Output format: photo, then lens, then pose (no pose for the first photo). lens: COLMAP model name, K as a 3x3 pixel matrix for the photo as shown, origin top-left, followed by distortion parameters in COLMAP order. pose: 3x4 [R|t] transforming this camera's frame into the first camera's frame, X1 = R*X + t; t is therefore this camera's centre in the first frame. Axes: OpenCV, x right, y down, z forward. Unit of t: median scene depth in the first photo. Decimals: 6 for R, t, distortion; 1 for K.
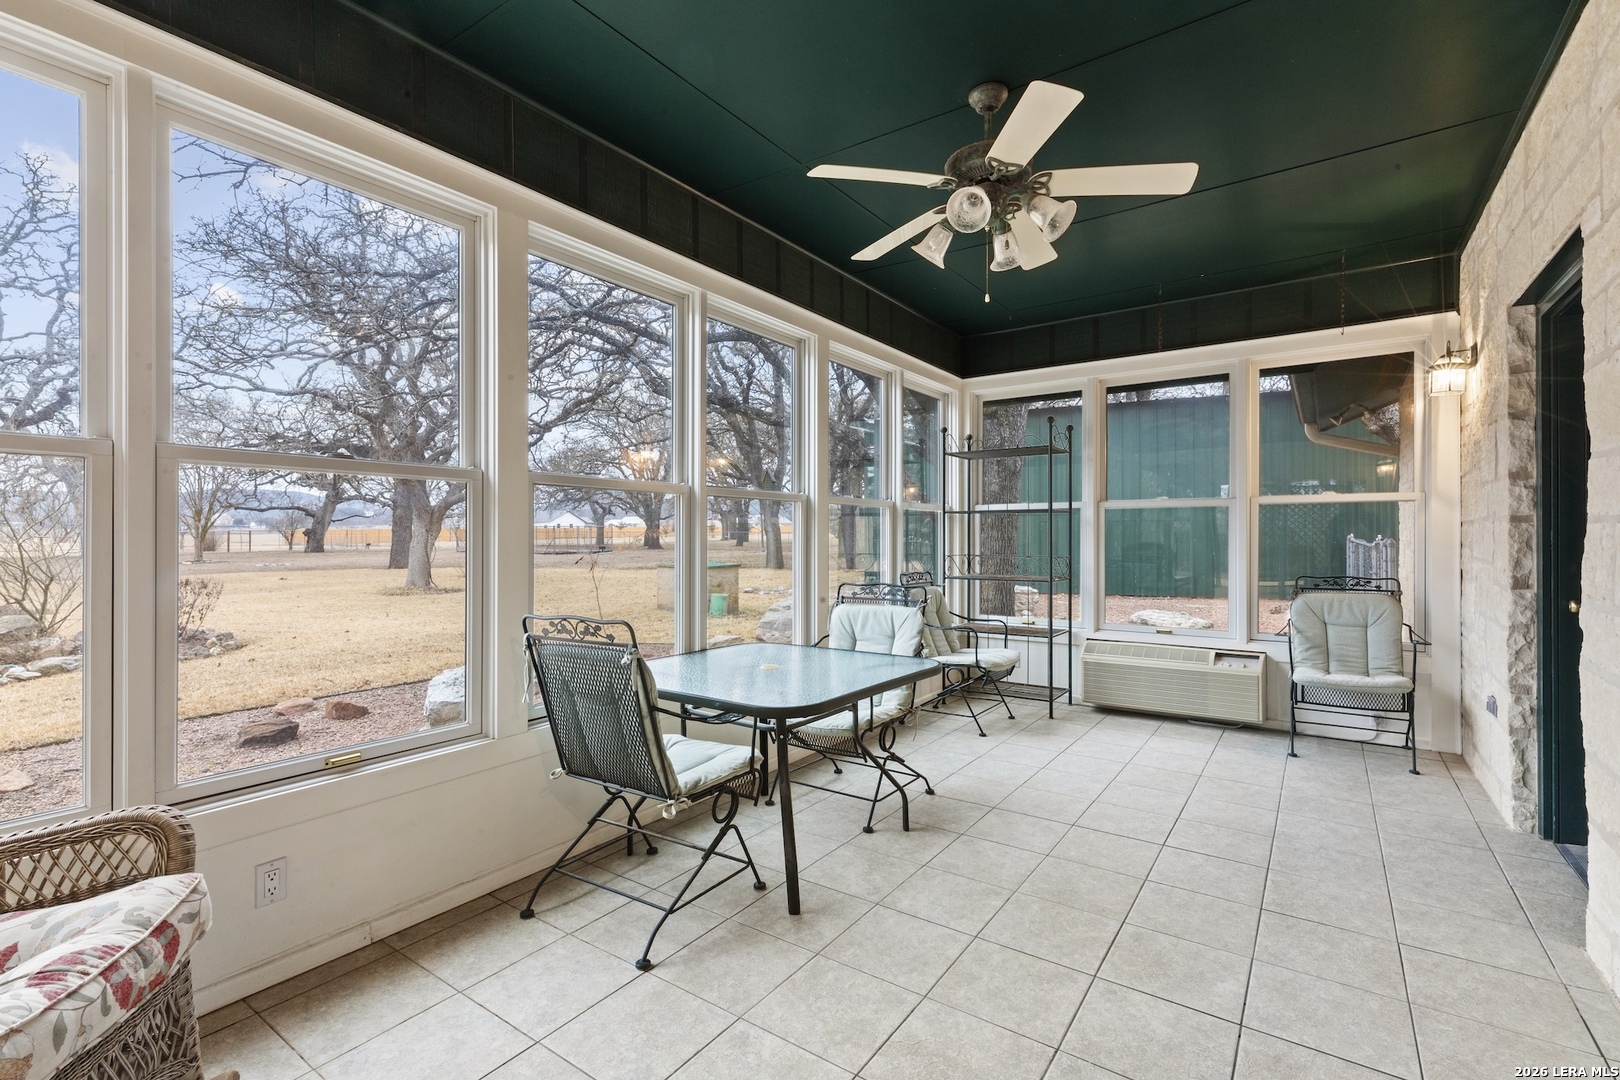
lens RADIAL K [[736.3, 0, 808.4], [0, 736.3, 540.1], [0, 0, 1]] dist [0.011680, -0.000620]
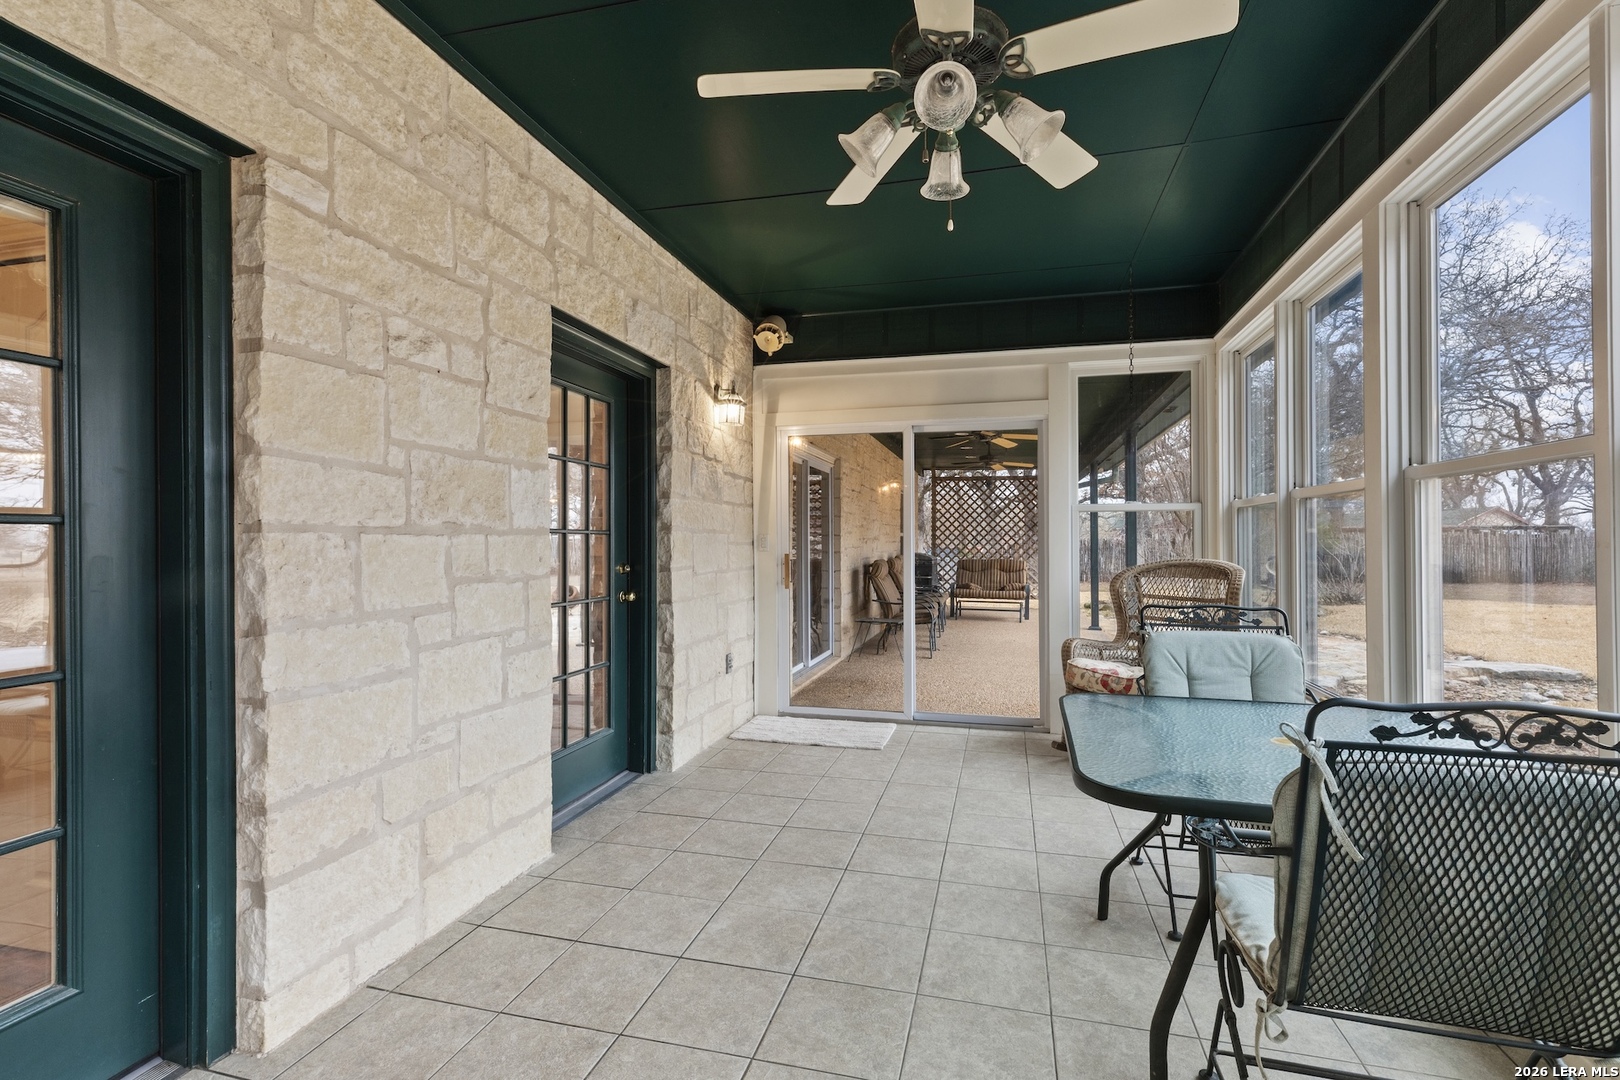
lens RADIAL K [[736.3, 0, 811.9], [0, 736.3, 540.4], [0, 0, 1]] dist [0.011680, -0.000620]
pose [[-0.938009, 0.005228, -0.346572, 0.810565], [0.005822, 0.999983, -0.000671, -0.009147], [0.346562, -0.002647, -0.938023, 2.104290]]
